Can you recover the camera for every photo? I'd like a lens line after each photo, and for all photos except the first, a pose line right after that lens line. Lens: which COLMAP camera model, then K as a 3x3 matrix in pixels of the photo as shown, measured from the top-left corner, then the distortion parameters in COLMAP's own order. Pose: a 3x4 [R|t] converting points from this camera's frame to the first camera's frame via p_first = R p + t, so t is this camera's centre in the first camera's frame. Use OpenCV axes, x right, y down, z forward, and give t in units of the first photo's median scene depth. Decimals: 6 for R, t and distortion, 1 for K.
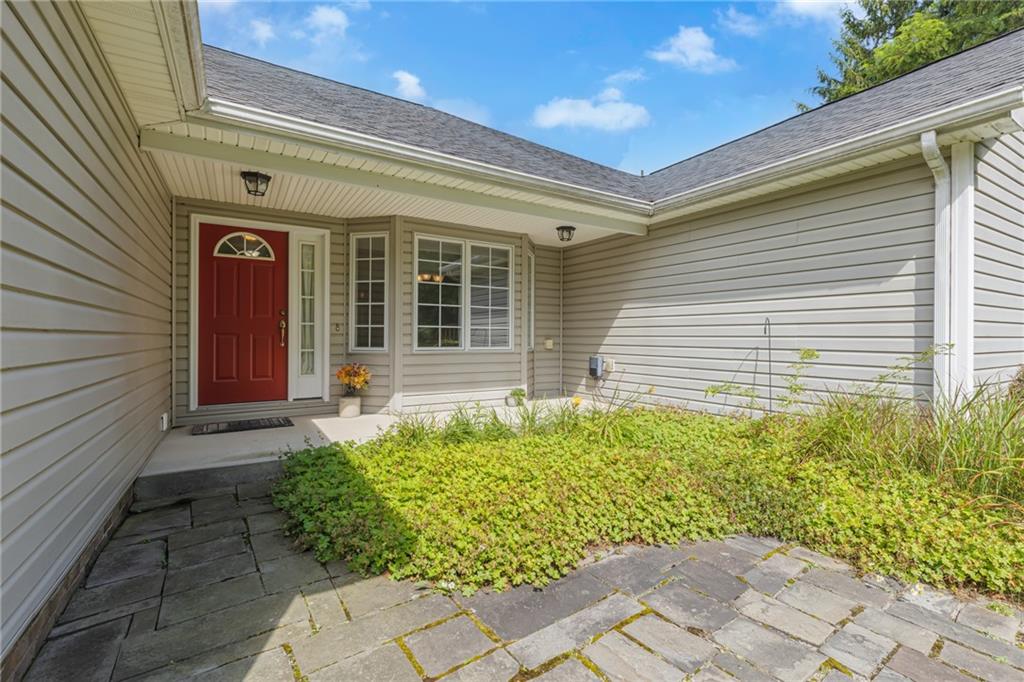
lens RADIAL K [[453.7, 0, 513.8], [0, 453.7, 340.4], [0, 0, 1]] dist [0.009178, 0.000588]
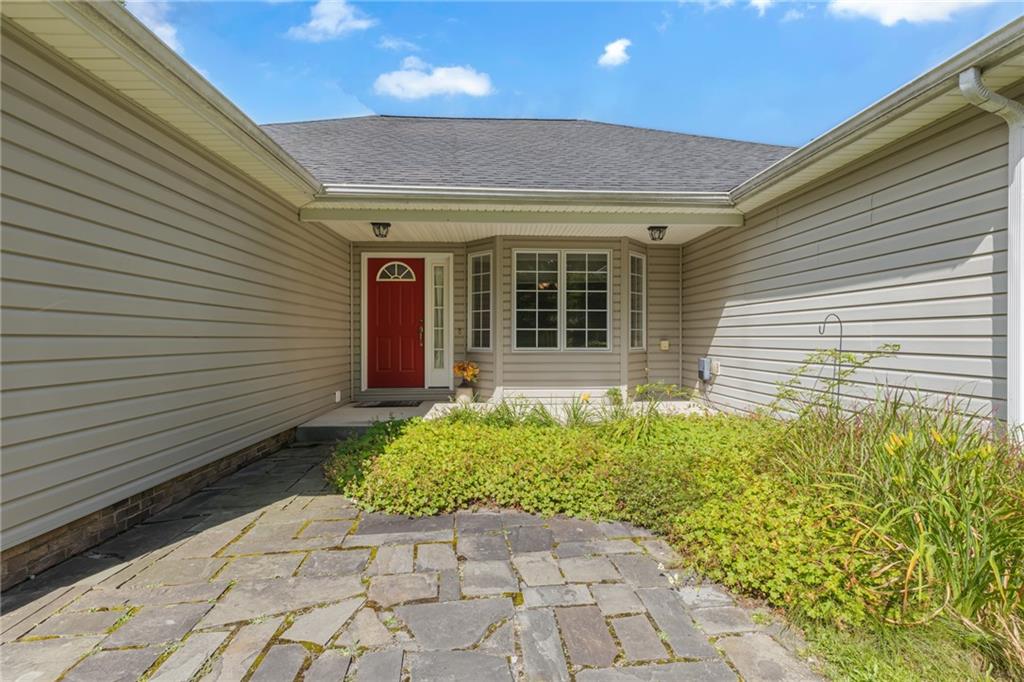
lens RADIAL K [[468.3, 0, 517.1], [0, 468.3, 339.7], [0, 0, 1]] dist [0.016359, -0.001567]
pose [[0.875542, -0.002538, -0.483135, 0.369862], [0.000445, 0.999990, -0.004448, 0.000733], [0.483141, 0.003679, 0.875535, -0.040377]]
